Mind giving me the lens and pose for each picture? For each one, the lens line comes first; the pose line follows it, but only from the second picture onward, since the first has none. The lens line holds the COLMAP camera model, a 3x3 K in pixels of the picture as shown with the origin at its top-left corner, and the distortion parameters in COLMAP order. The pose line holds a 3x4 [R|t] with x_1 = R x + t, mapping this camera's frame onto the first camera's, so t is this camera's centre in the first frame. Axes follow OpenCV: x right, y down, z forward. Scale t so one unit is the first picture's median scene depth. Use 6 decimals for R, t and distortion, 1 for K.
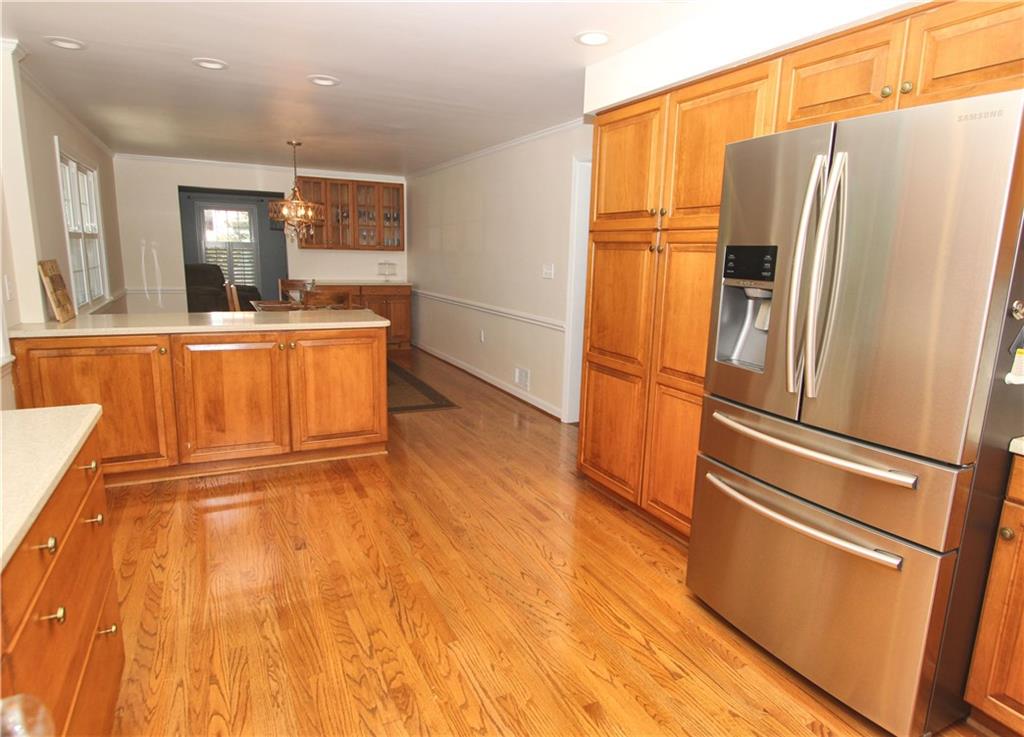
lens RADIAL K [[611.9, 0, 514.9], [0, 611.9, 367.4], [0, 0, 1]] dist [-0.001802, 0.000494]
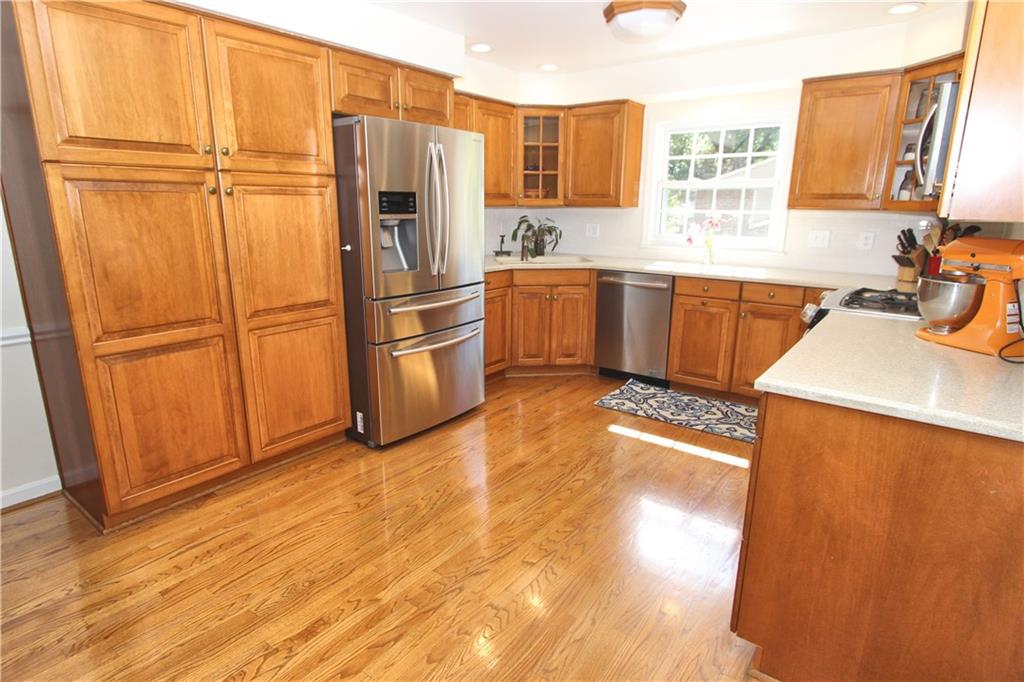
lens RADIAL K [[554.1, 0, 514.4], [0, 554.1, 343.5], [0, 0, 1]] dist [-0.013848, 0.000535]
pose [[-0.451120, -0.248150, 0.857270, -0.803756], [0.146989, 0.926789, 0.345624, -0.220747], [-0.880275, 0.281928, -0.381618, 1.079848]]
